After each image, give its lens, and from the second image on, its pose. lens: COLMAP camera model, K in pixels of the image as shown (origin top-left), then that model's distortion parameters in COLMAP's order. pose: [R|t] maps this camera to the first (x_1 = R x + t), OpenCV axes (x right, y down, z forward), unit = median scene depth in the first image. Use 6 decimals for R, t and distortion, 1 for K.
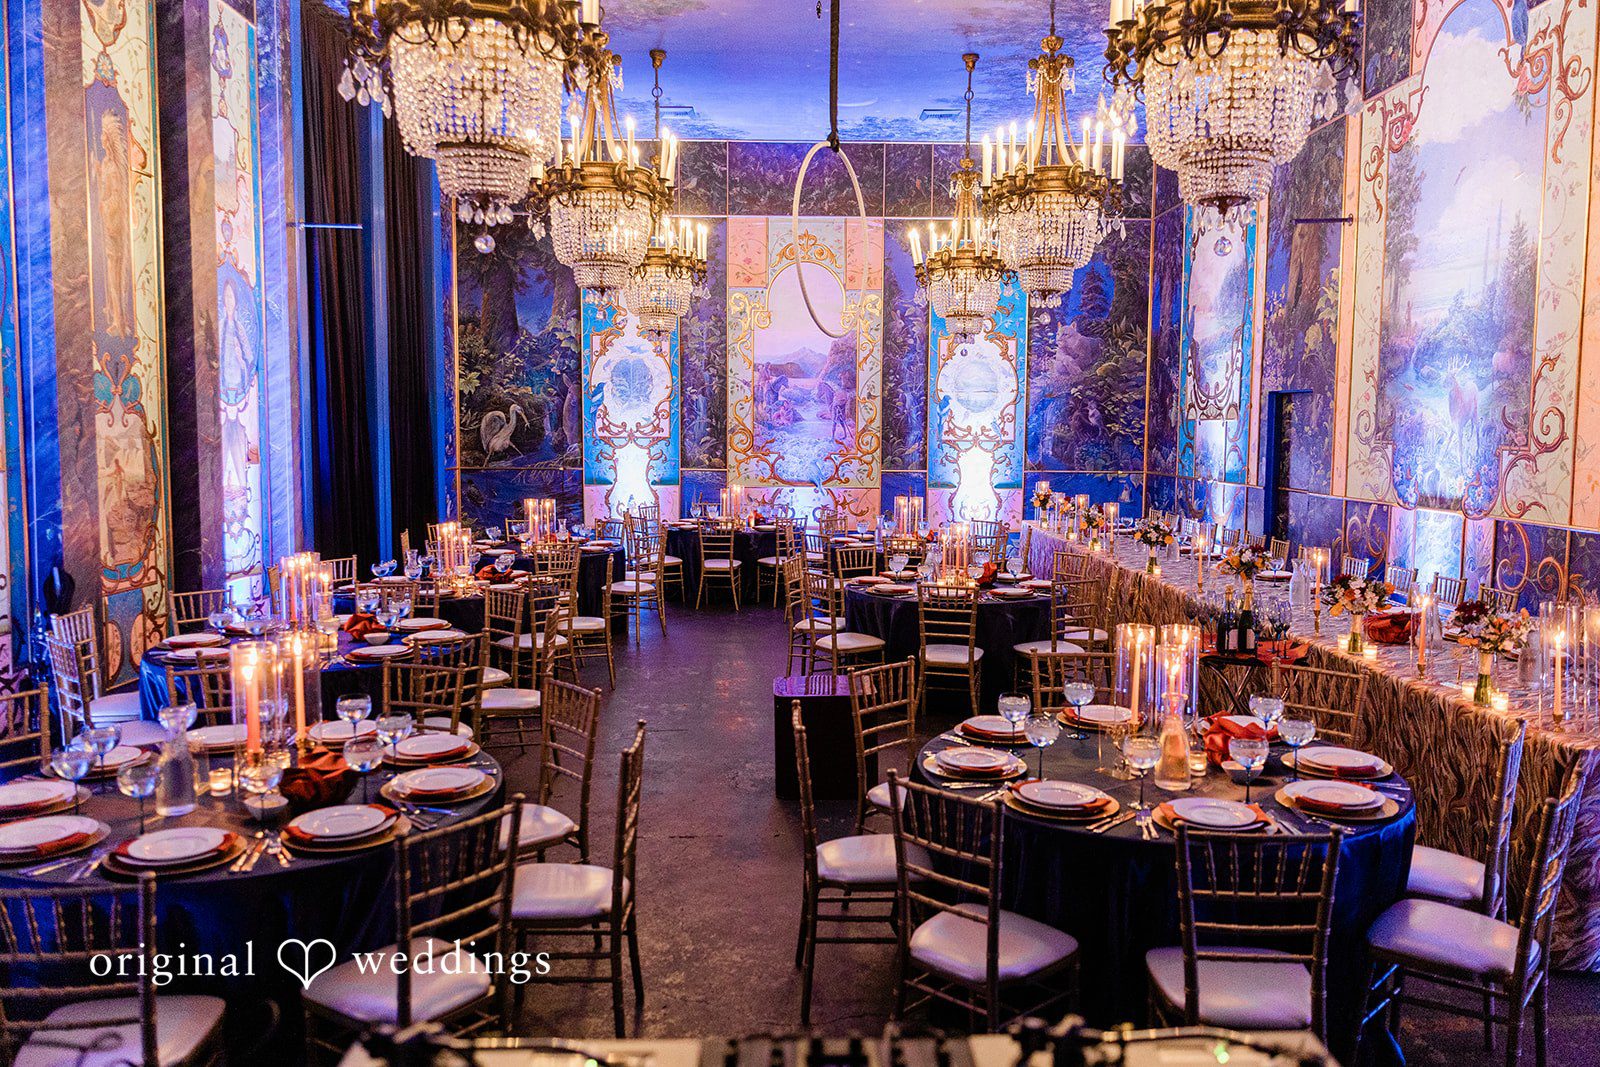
lens RADIAL K [[1214.4, 0, 800.0], [0, 1214.4, 533.5], [0, 0, 1]] dist [-0.001376, -0.002455]
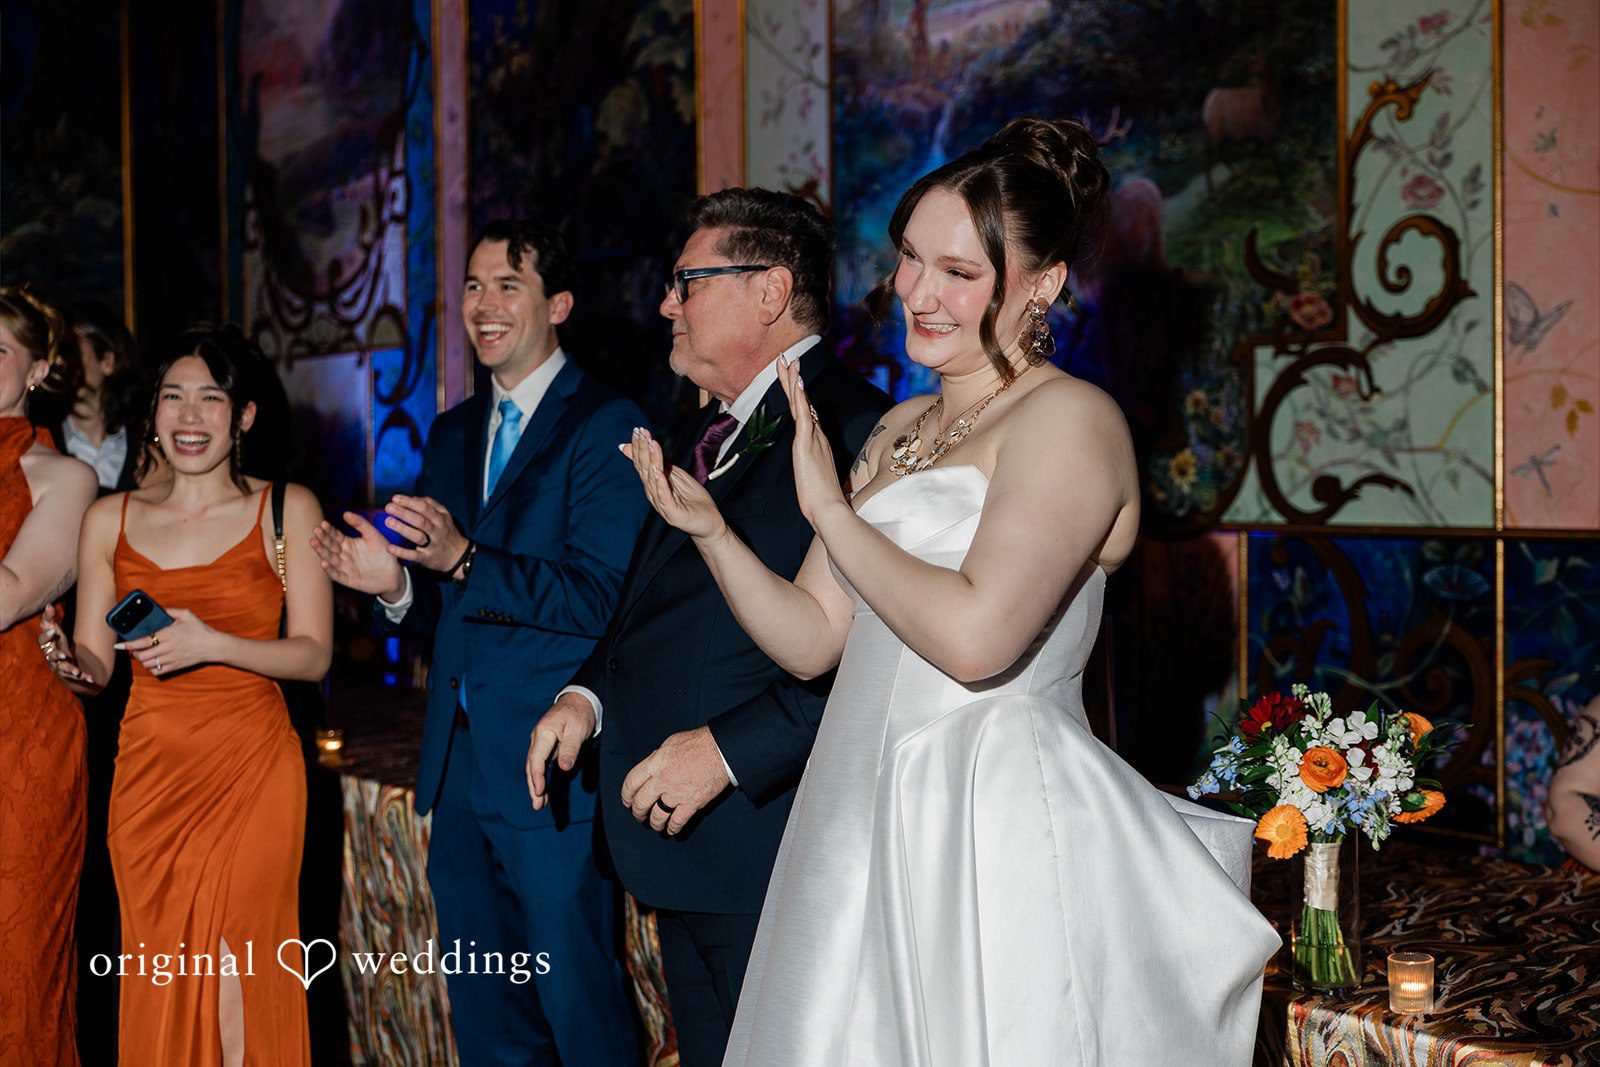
lens RADIAL K [[2364.4, 0, 800.0], [0, 2364.4, 533.5], [0, 0, 1]] dist [0.008669, -0.036623]
pose [[0.822728, -0.030108, 0.567637, 0.024275], [0.064470, 0.997095, -0.040556, 0.004805], [-0.564767, 0.069962, 0.822279, 0.246461]]
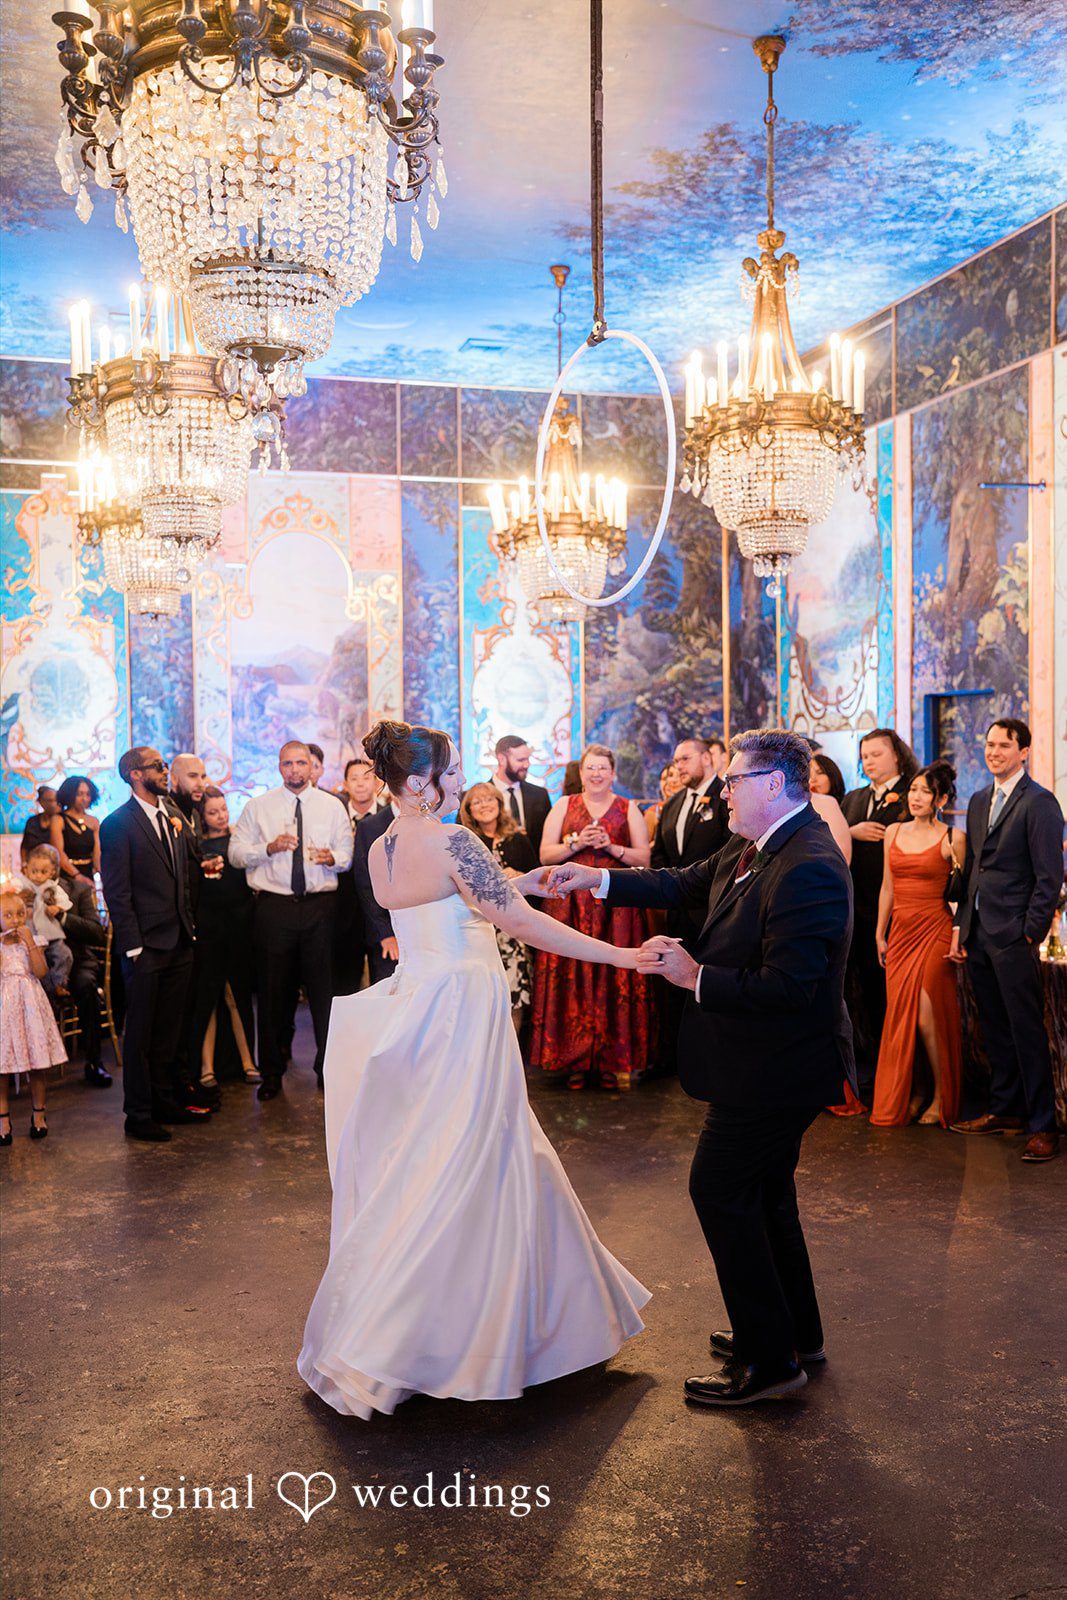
lens RADIAL K [[1520.5, 0, 533.5], [0, 1520.5, 800.0], [0, 0, 1]] dist [-0.058763, 0.146034]
pose [[0.964585, -0.023194, 0.262750, -0.105390], [0.039634, 0.997562, -0.057443, 0.001976], [-0.260777, 0.065822, 0.963152, 0.068077]]
